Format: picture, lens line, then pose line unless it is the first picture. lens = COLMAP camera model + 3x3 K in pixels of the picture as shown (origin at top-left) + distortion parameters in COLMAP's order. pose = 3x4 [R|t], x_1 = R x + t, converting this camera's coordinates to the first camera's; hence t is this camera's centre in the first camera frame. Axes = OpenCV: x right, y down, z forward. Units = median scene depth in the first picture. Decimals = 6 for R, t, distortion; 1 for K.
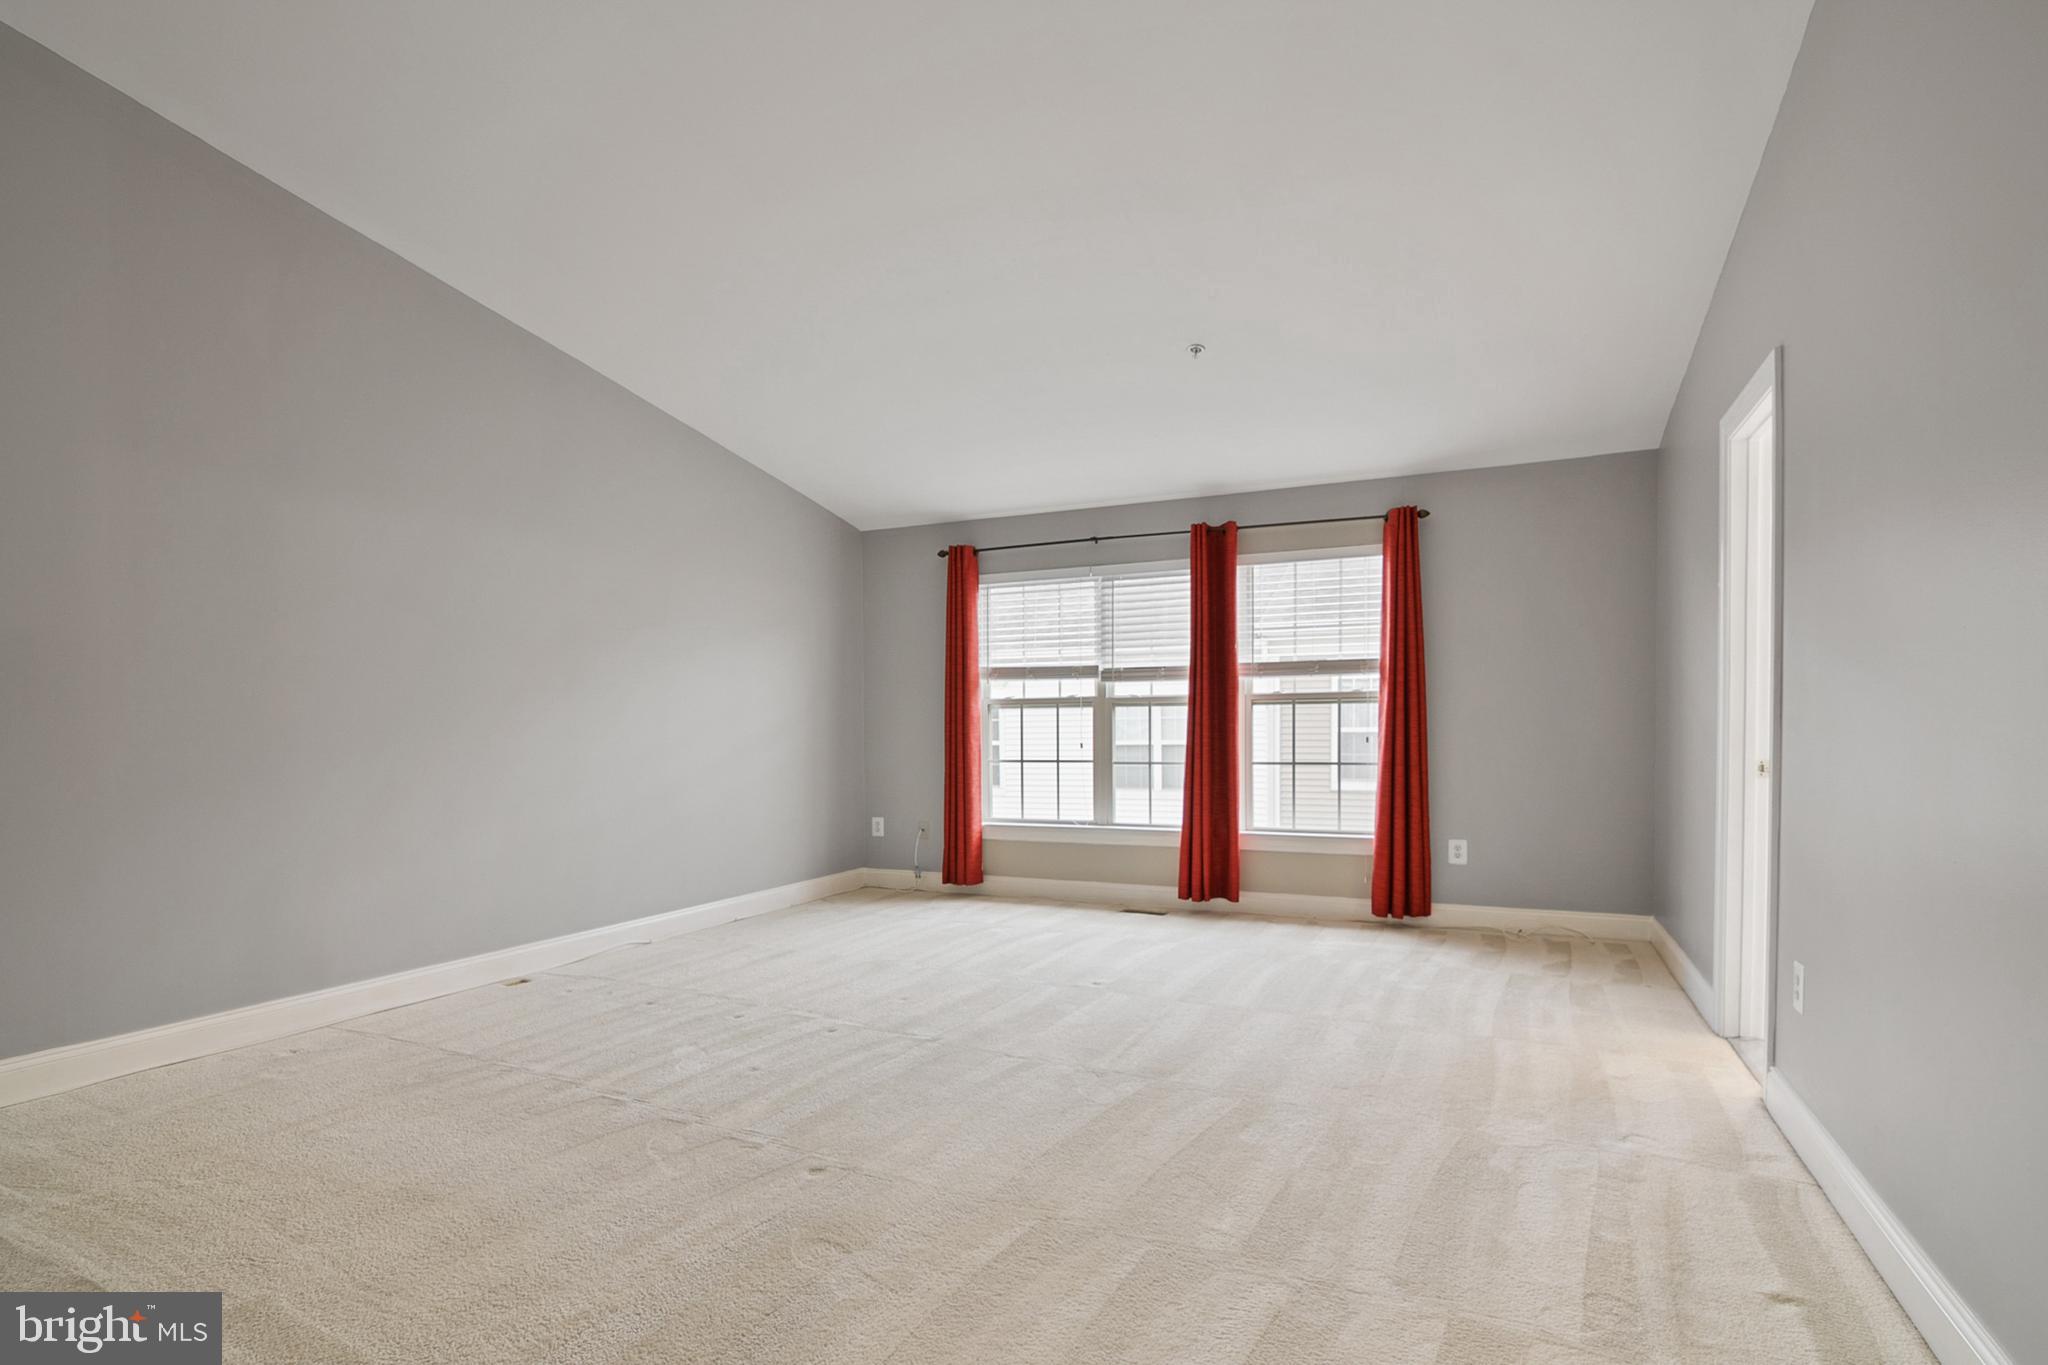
lens RADIAL K [[1016.2, 0, 1025.4], [0, 1016.2, 727.4], [0, 0, 1]] dist [-0.000601, -0.018910]
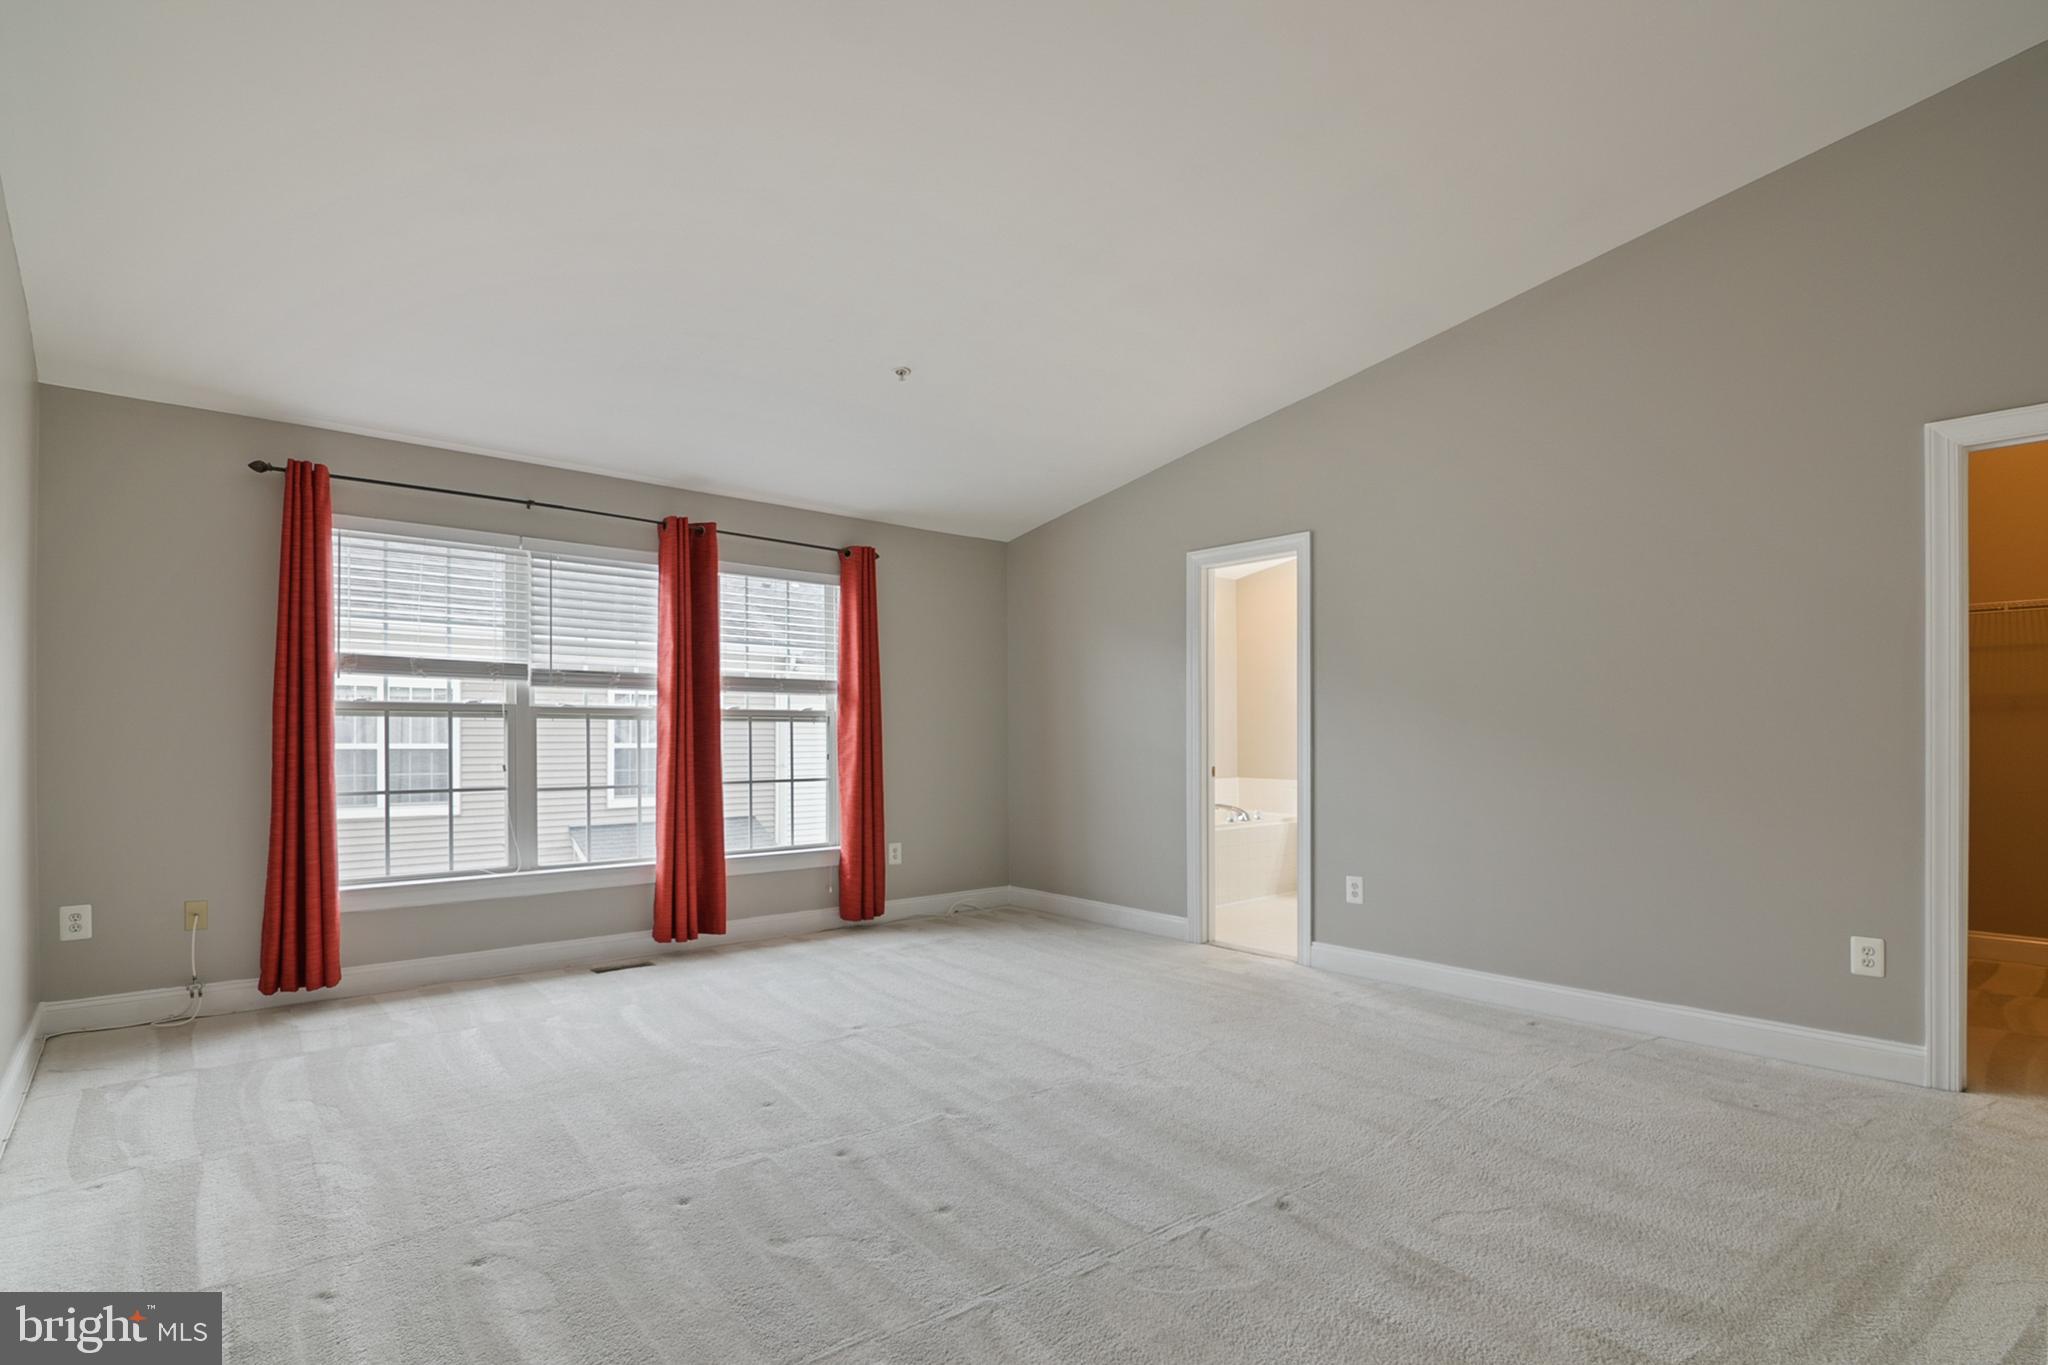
lens RADIAL K [[997.4, 0, 1043.8], [0, 997.4, 702.6], [0, 0, 1]] dist [-0.002116, -0.016608]
pose [[0.395088, 0.041665, 0.917698, -0.492437], [-0.003256, 0.999028, -0.043955, 0.000526], [-0.918638, 0.014378, 0.394839, 0.352048]]
